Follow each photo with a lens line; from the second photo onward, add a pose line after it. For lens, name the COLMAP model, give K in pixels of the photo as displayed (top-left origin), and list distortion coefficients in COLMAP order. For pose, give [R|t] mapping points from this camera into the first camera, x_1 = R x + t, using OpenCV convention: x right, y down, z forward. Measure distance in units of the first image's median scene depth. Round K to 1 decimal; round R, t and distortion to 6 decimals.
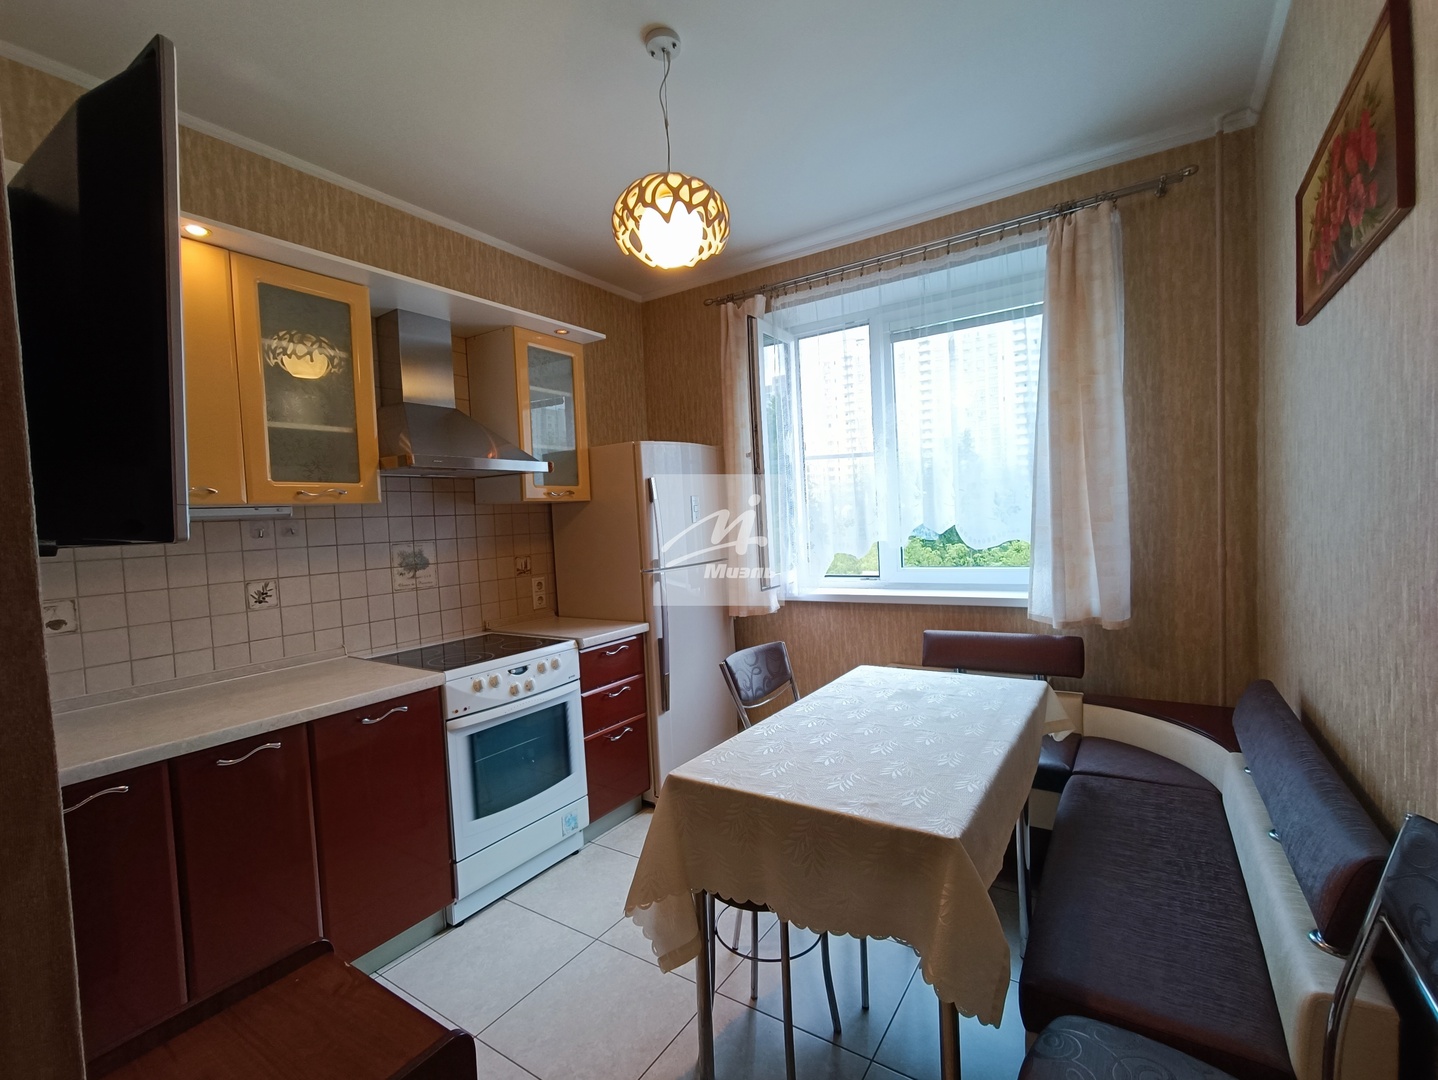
lens RADIAL K [[654.6, 0, 709.3], [0, 654.6, 543.8], [0, 0, 1]] dist [-0.008843, 0.007368]
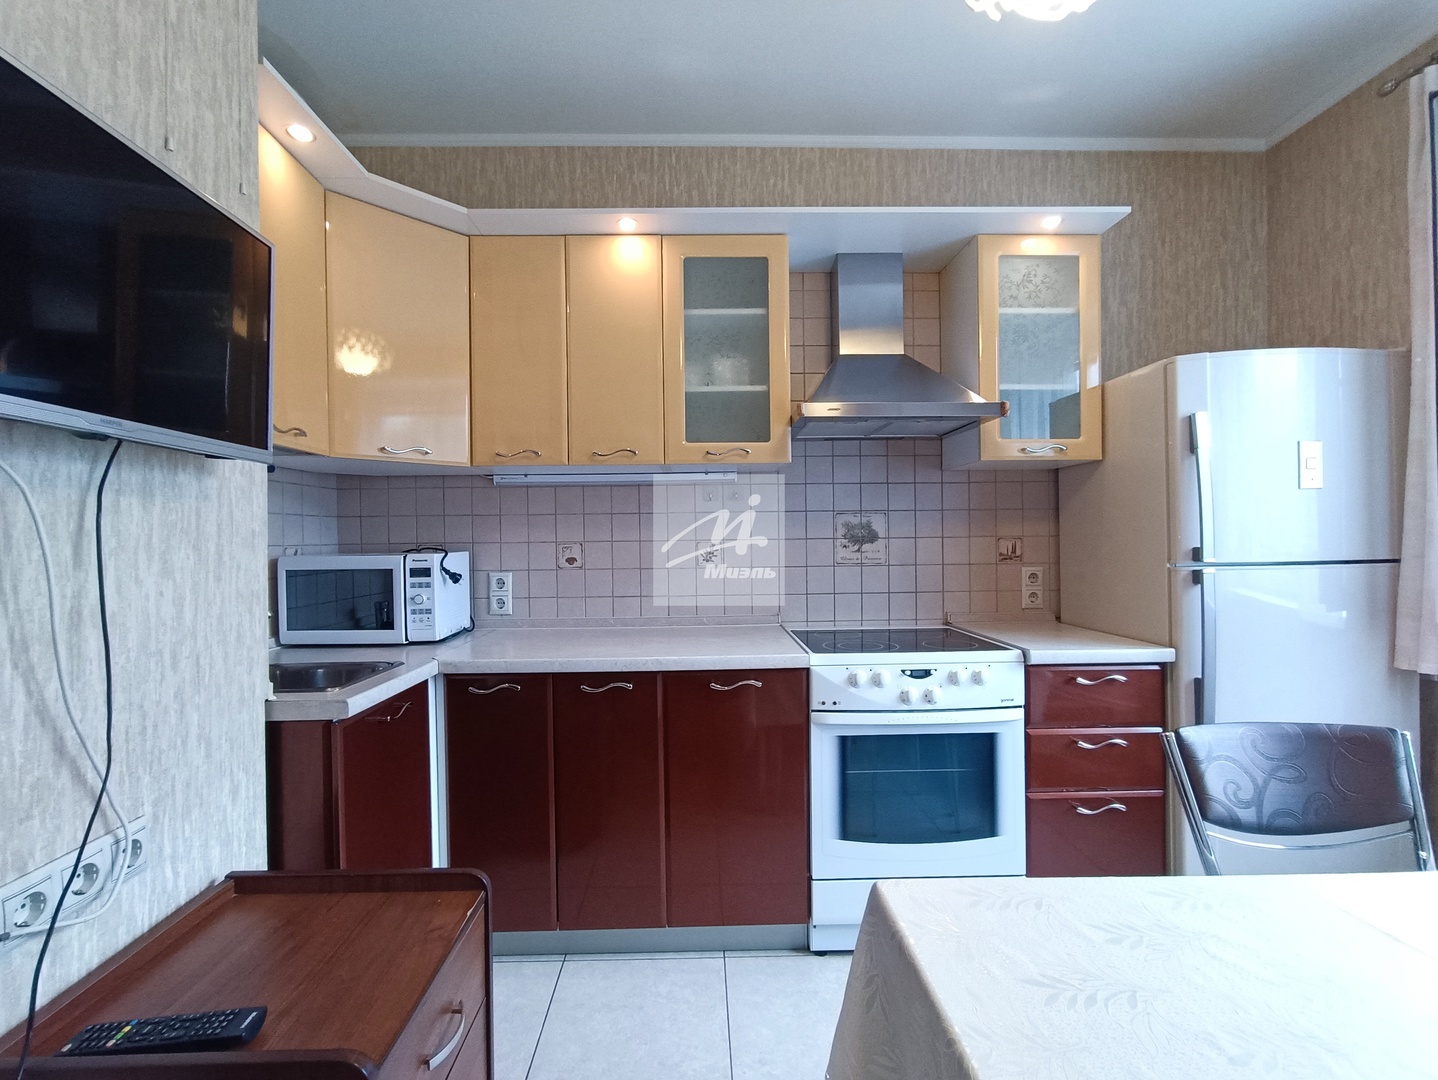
lens RADIAL K [[648.0, 0, 713.1], [0, 648.0, 544.9], [0, 0, 1]] dist [-0.006295, -0.000045]
pose [[0.575555, 0.045747, -0.816482, 0.167371], [-0.047204, 0.998628, 0.022677, 0.032383], [0.816399, 0.025490, 0.576925, 0.322205]]
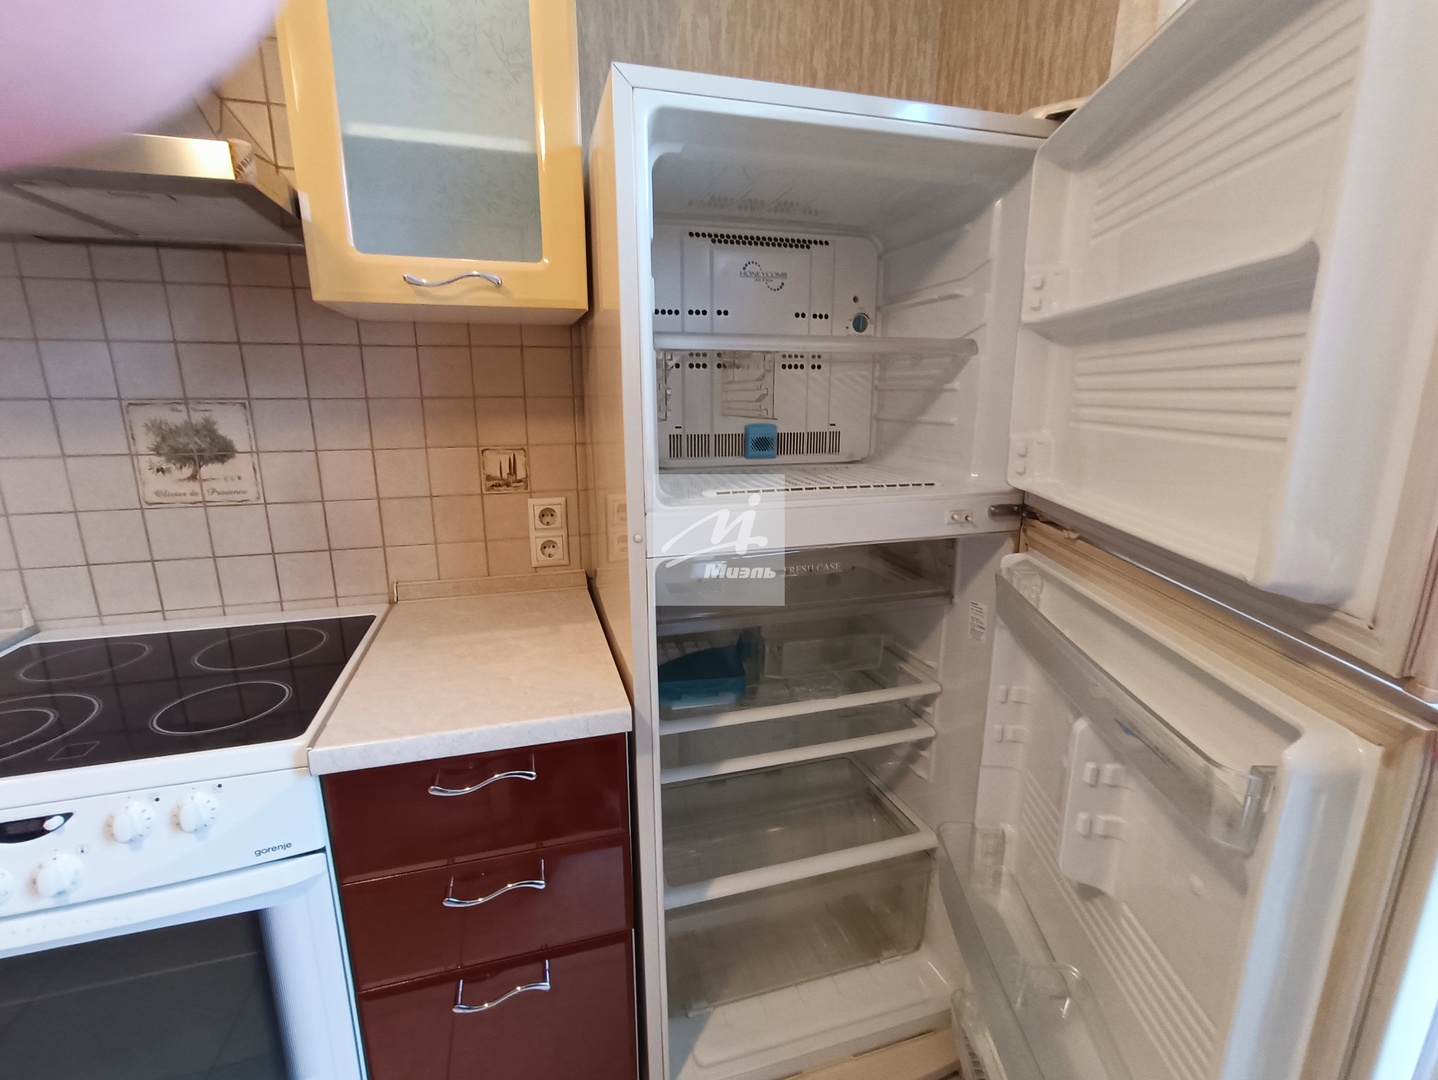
lens RADIAL K [[654.6, 0, 709.3], [0, 654.6, 543.8], [0, 0, 1]] dist [-0.008843, 0.007368]
pose [[0.769547, 0.190347, -0.609562, 0.124950], [-0.059943, 0.971860, 0.227805, -0.032328], [0.635771, -0.138768, 0.759301, 0.889331]]
